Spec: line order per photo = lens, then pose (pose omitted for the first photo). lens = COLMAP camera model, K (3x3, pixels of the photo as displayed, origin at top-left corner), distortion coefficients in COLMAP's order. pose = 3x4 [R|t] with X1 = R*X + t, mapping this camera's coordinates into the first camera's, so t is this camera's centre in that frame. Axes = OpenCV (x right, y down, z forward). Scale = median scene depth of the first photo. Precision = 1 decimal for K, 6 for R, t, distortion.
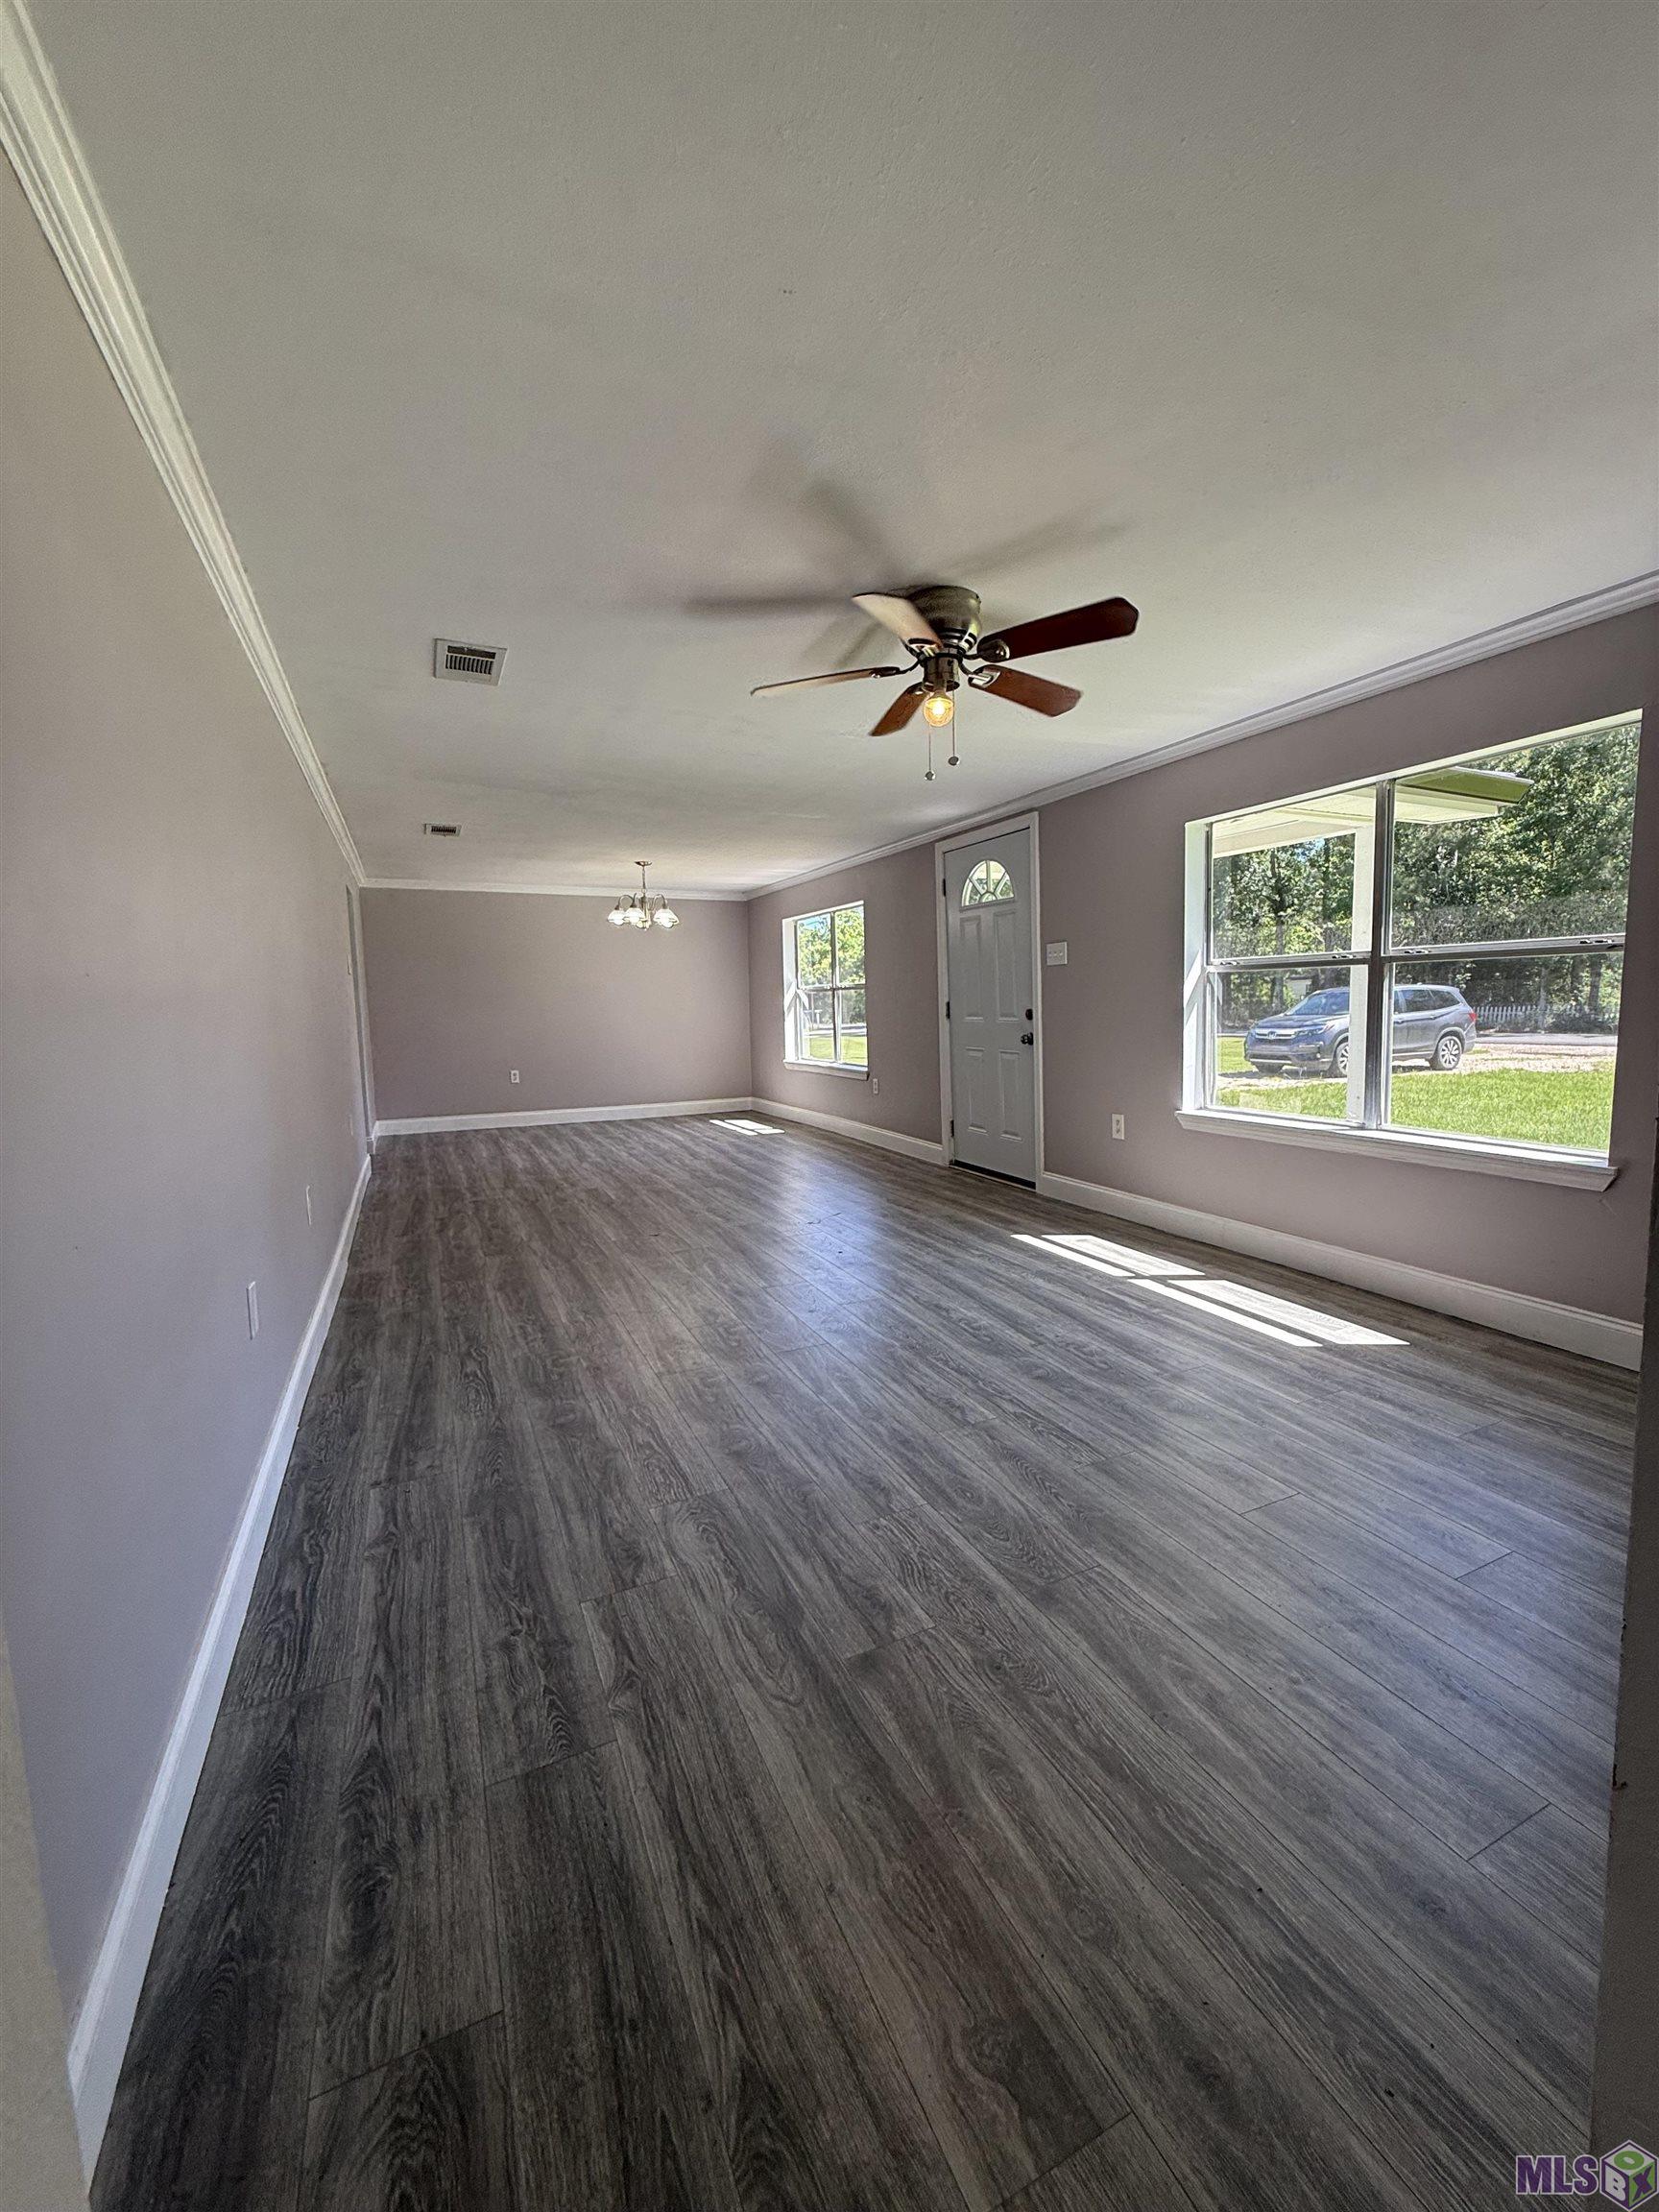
lens RADIAL K [[882.0, 0, 822.0], [0, 882.0, 1117.3], [0, 0, 1]] dist [-0.002064, -0.000123]
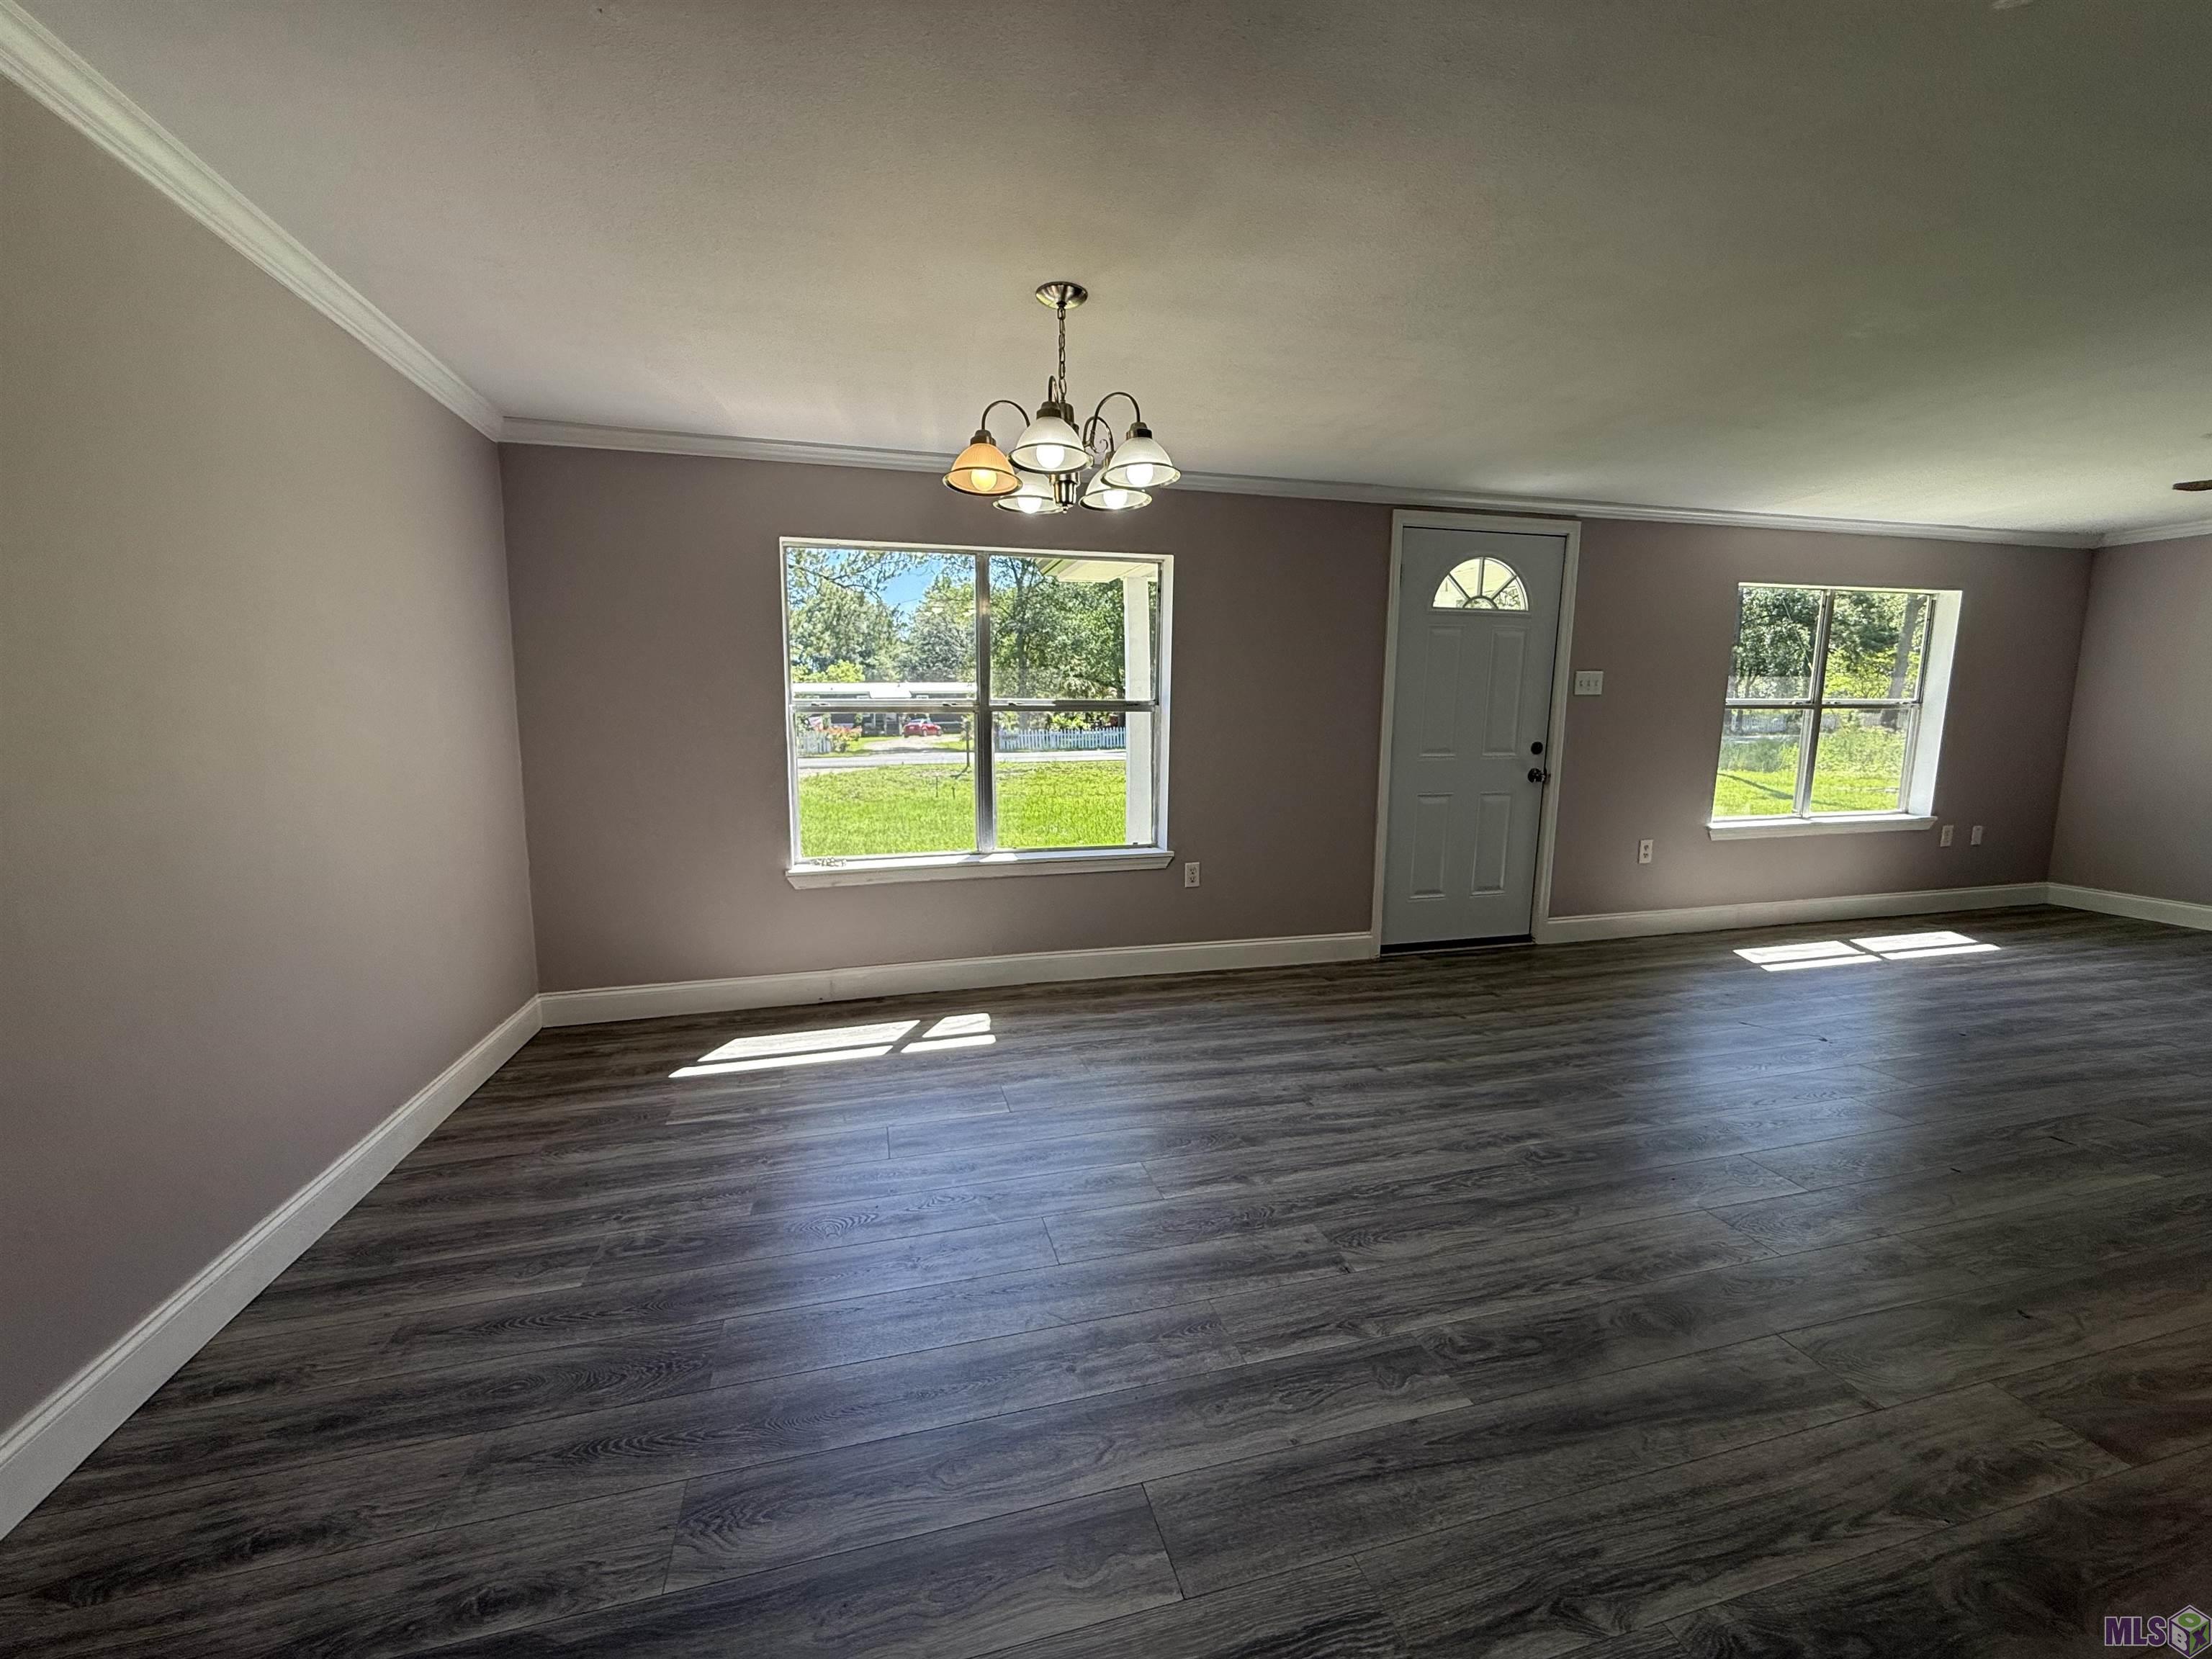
lens RADIAL K [[882.0, 0, 1102.2], [0, 882.0, 824.3], [0, 0, 1]] dist [-0.002064, -0.000123]
pose [[0.173231, -0.126439, 0.976731, -0.670620], [0.120163, 0.987029, 0.106460, -0.176977], [-0.977523, 0.098924, 0.186177, 1.196637]]
